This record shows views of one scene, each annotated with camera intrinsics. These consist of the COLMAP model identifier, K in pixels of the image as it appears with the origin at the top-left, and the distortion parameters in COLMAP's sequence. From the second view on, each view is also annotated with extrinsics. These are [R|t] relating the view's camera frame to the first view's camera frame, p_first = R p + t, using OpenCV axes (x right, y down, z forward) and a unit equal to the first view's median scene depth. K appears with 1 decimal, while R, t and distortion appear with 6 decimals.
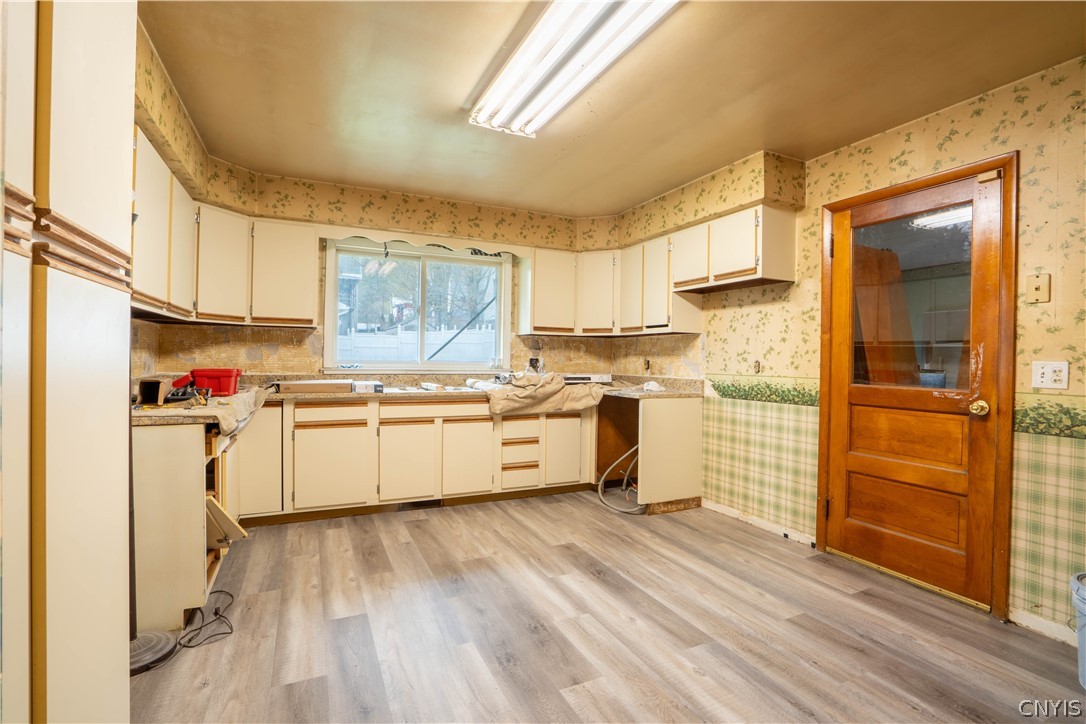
lens RADIAL K [[505.1, 0, 538.5], [0, 505.1, 361.6], [0, 0, 1]] dist [-0.054618, 0.019218]
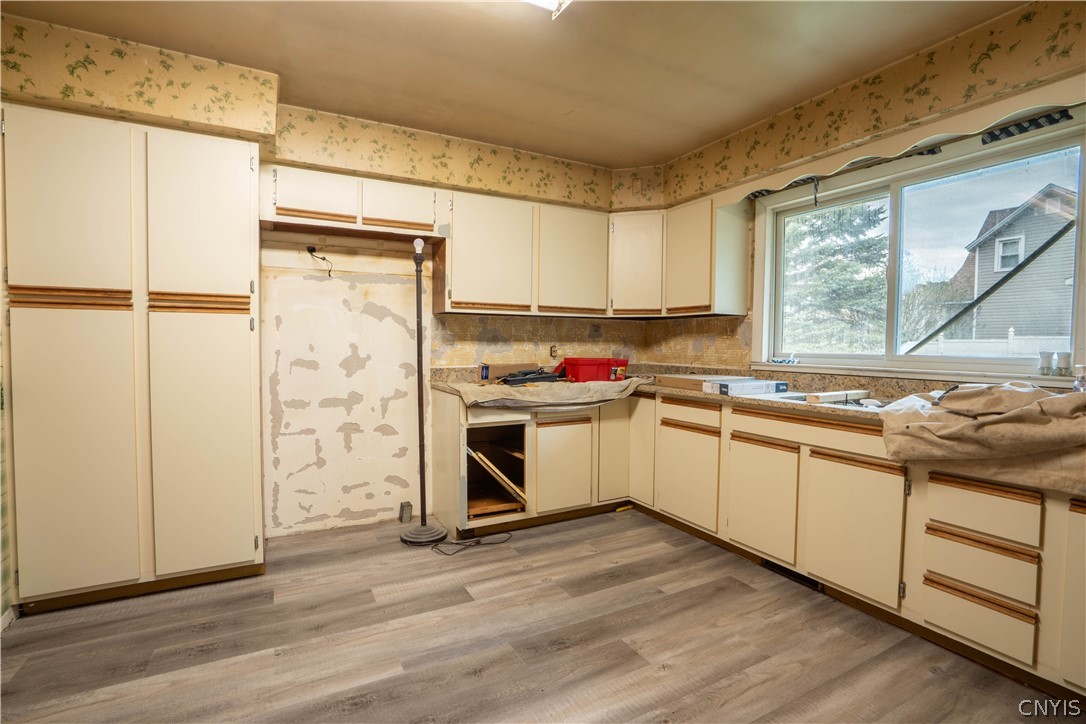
lens RADIAL K [[505.1, 0, 538.8], [0, 505.1, 359.5], [0, 0, 1]] dist [-0.054618, 0.019218]
pose [[0.051340, 0.017708, -0.998524, 0.445446], [-0.014681, 0.999748, 0.016975, -0.000281], [0.998573, 0.013788, 0.051587, 0.719520]]
